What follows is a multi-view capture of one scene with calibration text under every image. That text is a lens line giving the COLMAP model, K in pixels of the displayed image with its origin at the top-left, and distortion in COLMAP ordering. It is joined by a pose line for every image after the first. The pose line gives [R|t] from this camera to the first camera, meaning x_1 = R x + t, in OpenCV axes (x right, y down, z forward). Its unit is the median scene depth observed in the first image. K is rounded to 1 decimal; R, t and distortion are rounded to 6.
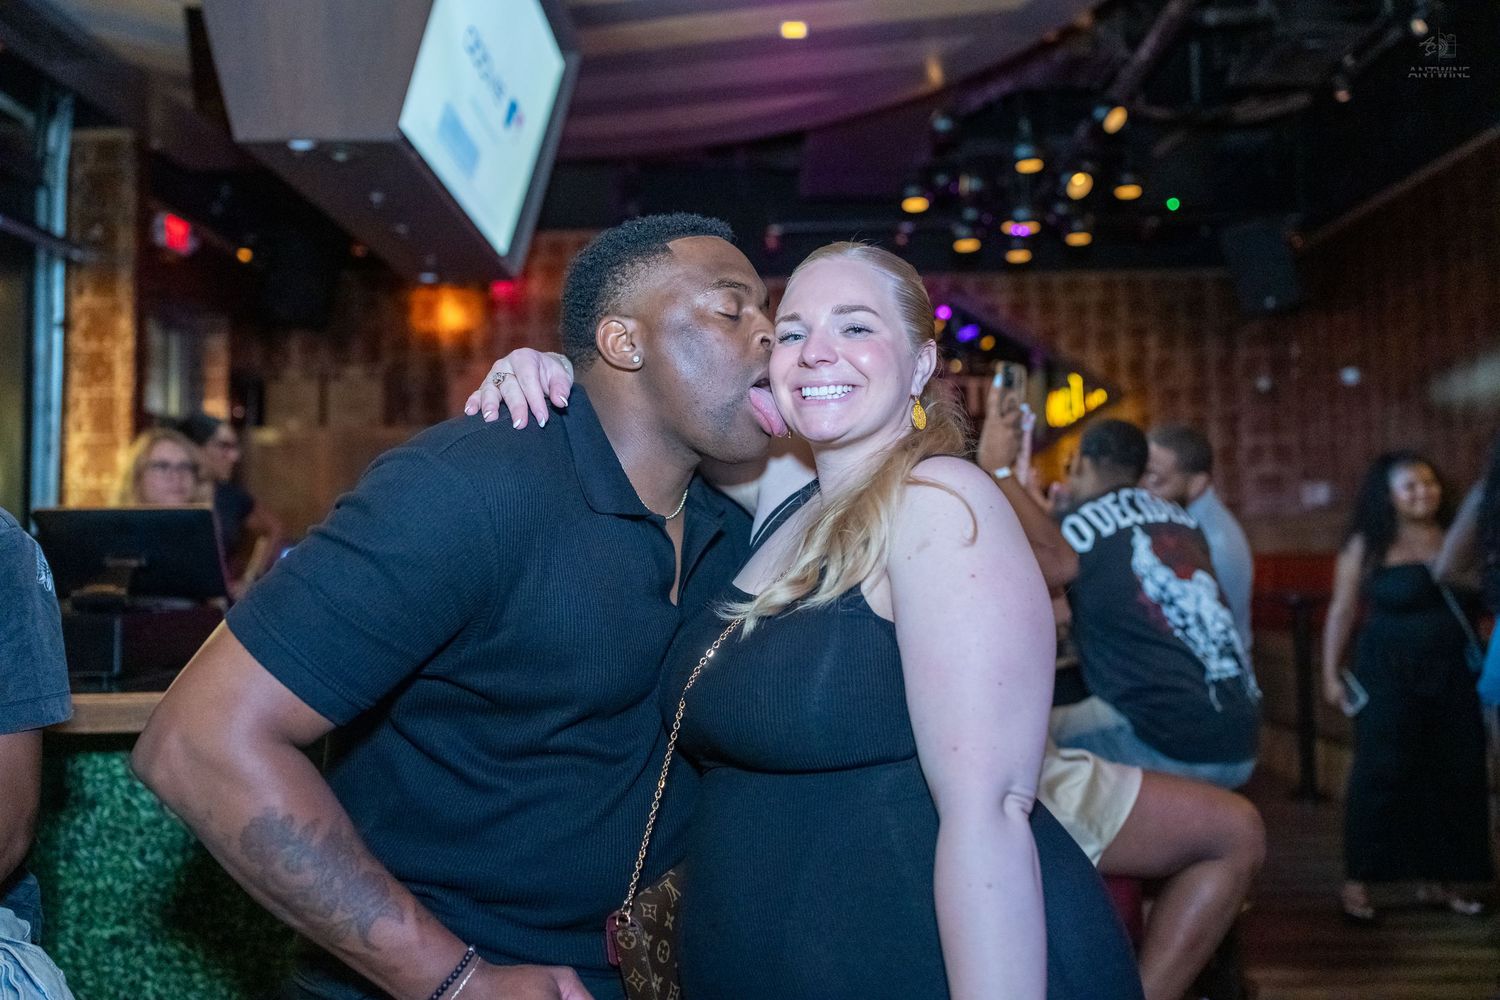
lens RADIAL K [[1194.6, 0, 752.8], [0, 1194.6, 502.4], [0, 0, 1]] dist [-0.004786, 0.000933]
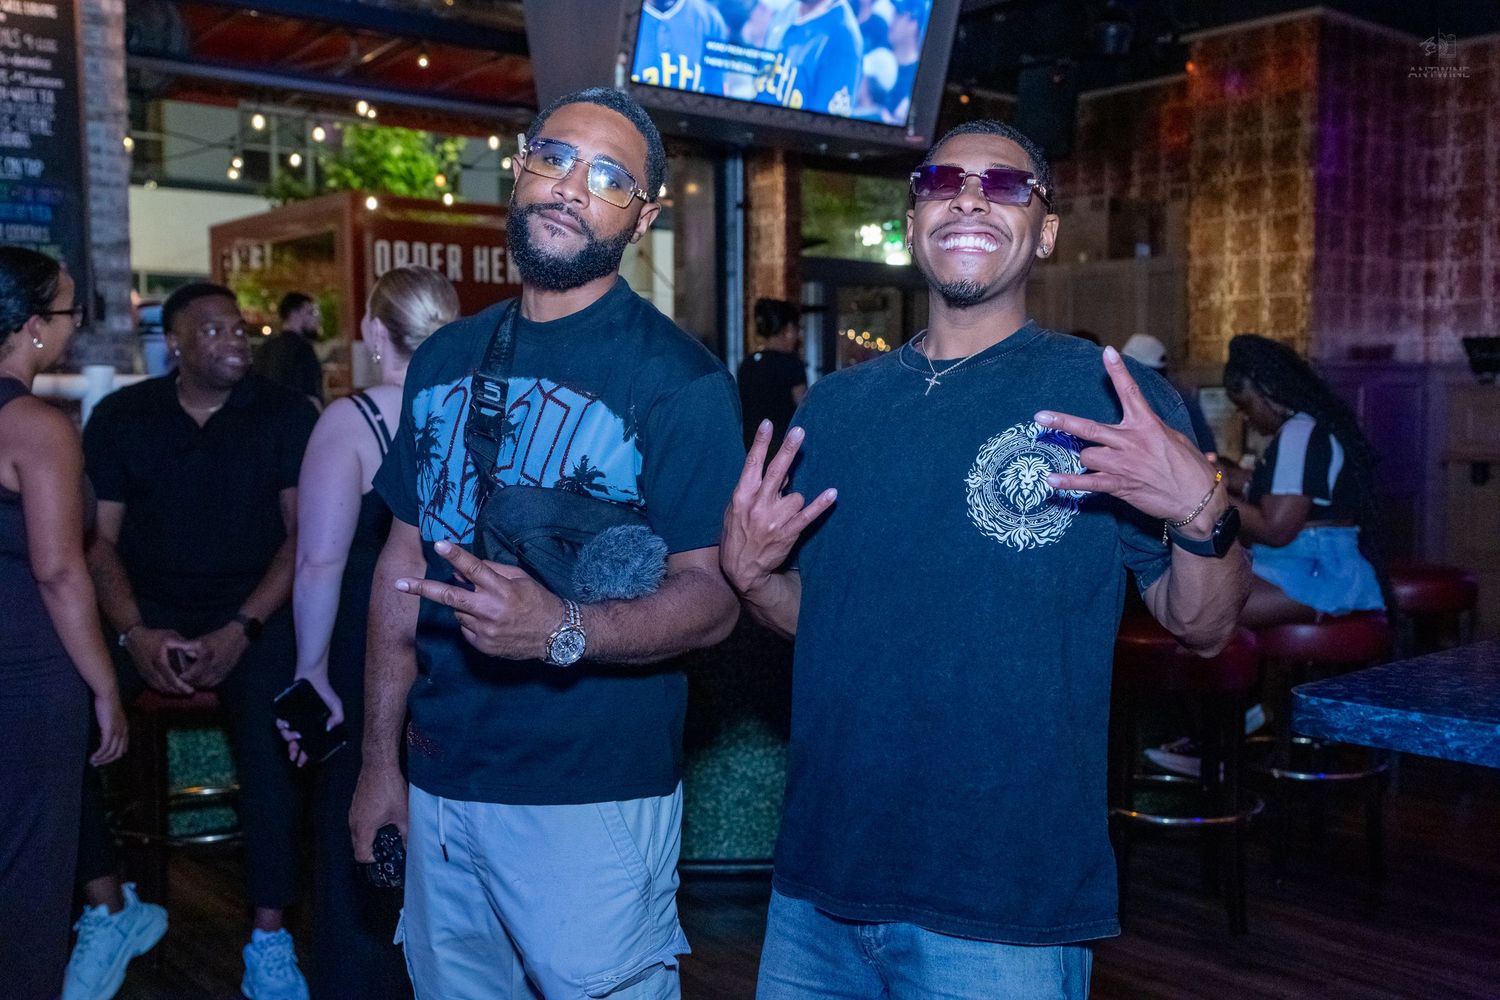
lens RADIAL K [[1491.3, 0, 749.8], [0, 1491.3, 490.1], [0, 0, 1]] dist [0.003980, 0.005283]
pose [[0.661289, 0.061121, -0.747637, 0.552348], [0.032293, 0.993431, 0.109779, -0.029685], [0.749436, -0.096739, 0.654972, 0.004655]]
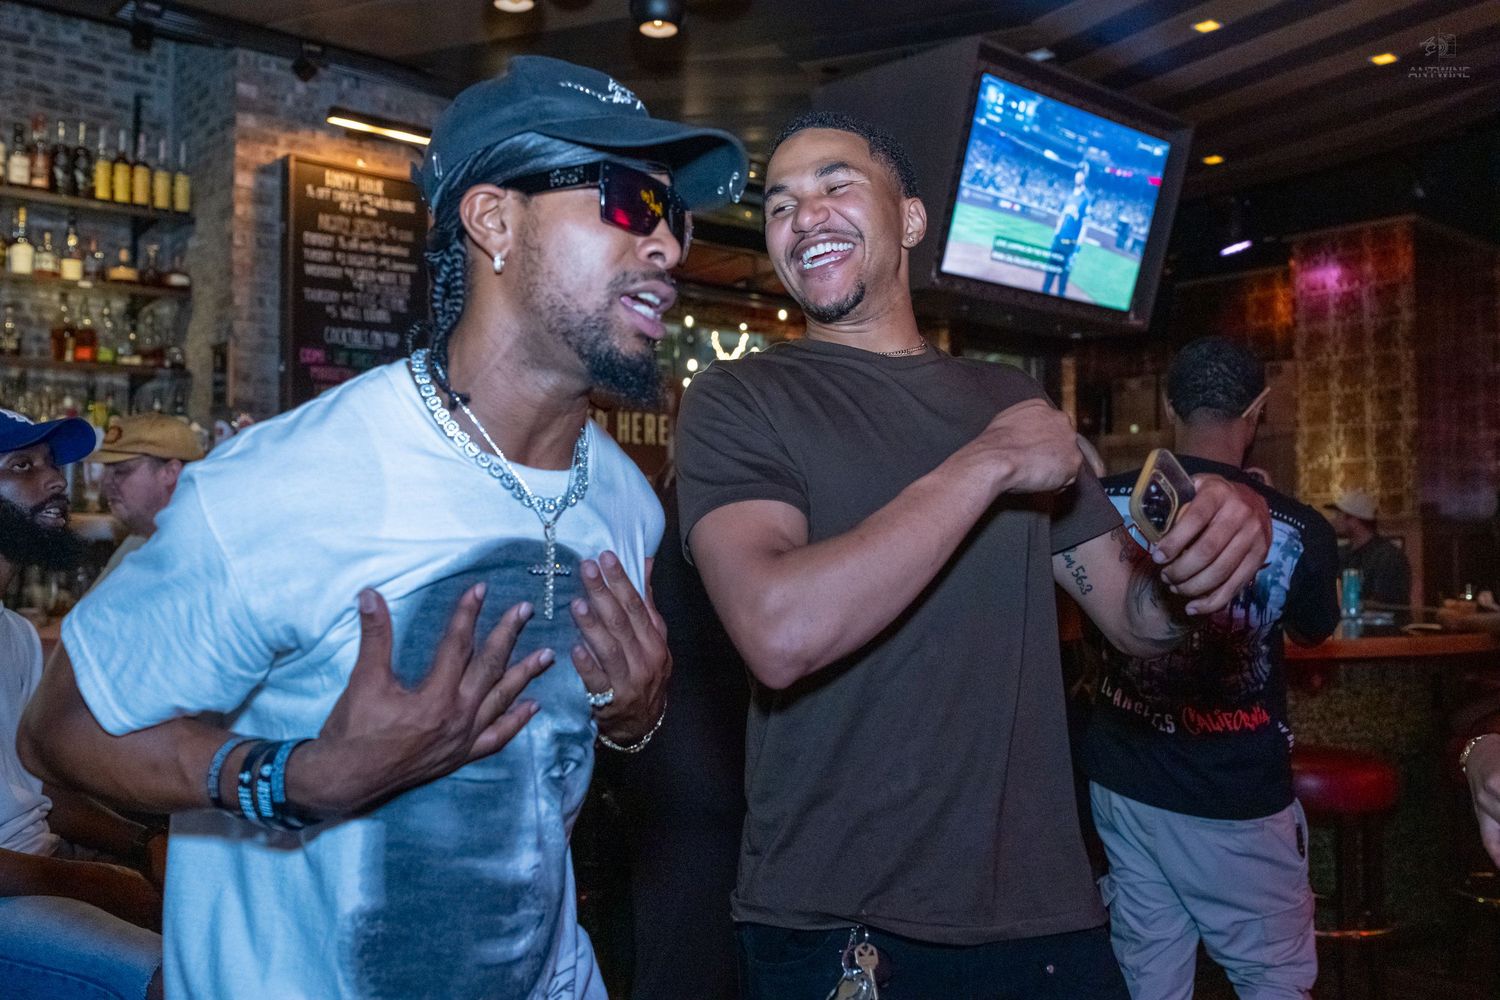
lens RADIAL K [[1361.1, 0, 752.0], [0, 1361.1, 493.1], [0, 0, 1]] dist [-0.000739, 0.006214]
pose [[0.679031, -0.012856, -0.733997, 0.431902], [0.026099, 0.999637, 0.006637, -0.031931], [0.733645, -0.023663, 0.679120, -0.182416]]
